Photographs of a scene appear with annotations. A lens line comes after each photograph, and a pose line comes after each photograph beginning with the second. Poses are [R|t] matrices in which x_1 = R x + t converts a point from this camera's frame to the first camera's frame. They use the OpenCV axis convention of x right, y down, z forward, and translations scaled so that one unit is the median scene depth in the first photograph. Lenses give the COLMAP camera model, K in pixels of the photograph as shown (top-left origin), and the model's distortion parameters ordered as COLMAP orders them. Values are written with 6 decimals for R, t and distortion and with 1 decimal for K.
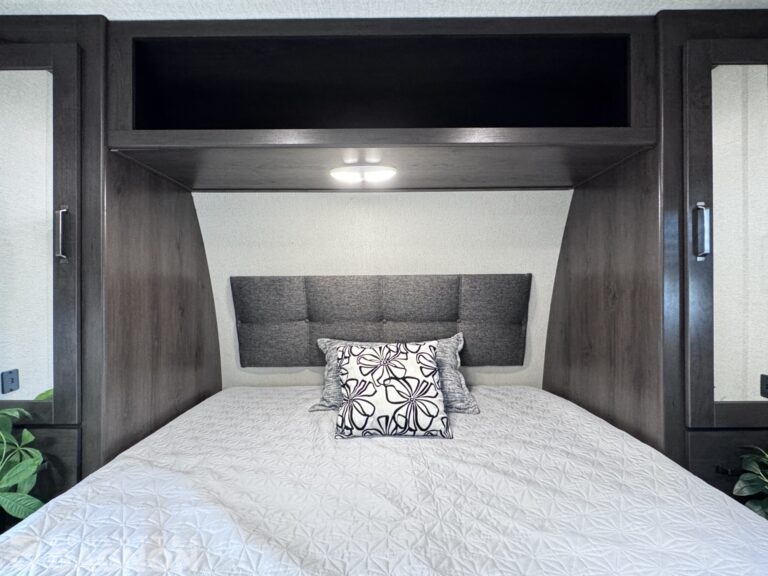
lens RADIAL K [[420.0, 0, 384.0], [0, 420.0, 288.0], [0, 0, 1]] dist [-0.001181, -0.000832]
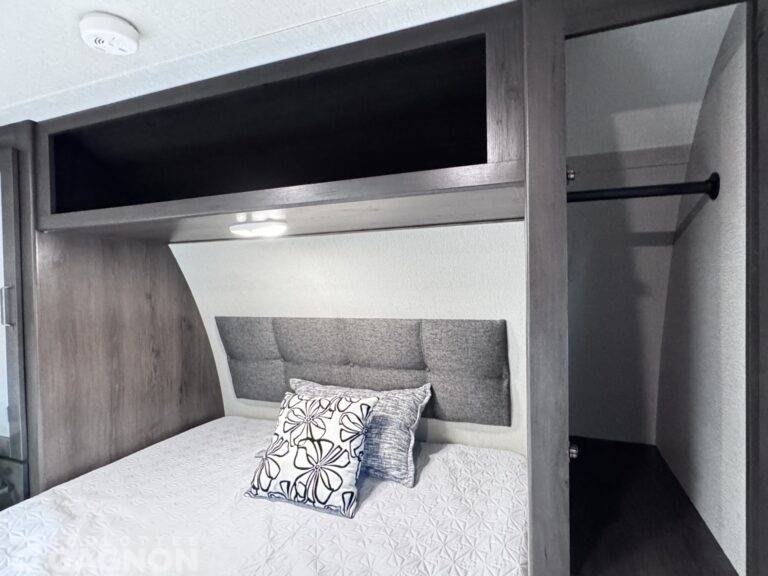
lens RADIAL K [[420.0, 0, 384.0], [0, 420.0, 288.0], [0, 0, 1]] dist [-0.001181, -0.000832]
pose [[0.929552, -0.005624, -0.368647, 0.520762], [0.014063, 0.999697, 0.020210, -0.139075], [0.368422, -0.023971, 0.929350, 0.191654]]
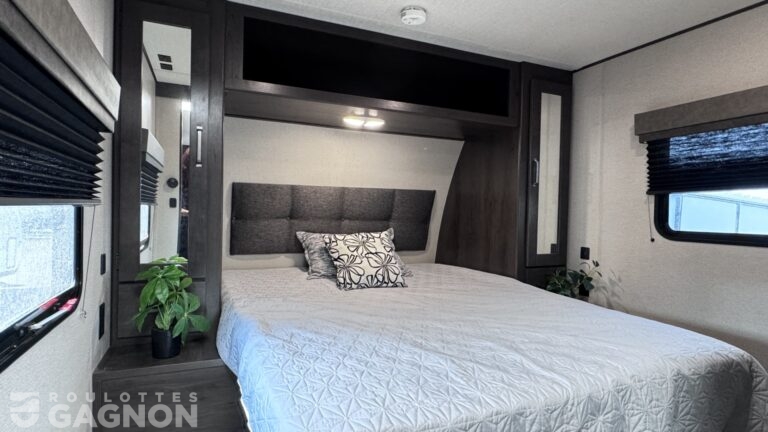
lens RADIAL K [[419.6, 0, 384.0], [0, 419.6, 216.0], [0, 0, 1]] dist [-0.001701, -0.000010]
pose [[0.910338, 0.018710, 0.413443, -0.570310], [-0.027883, 0.999480, 0.016165, 0.049630], [-0.412925, -0.026244, 0.910387, -0.430643]]
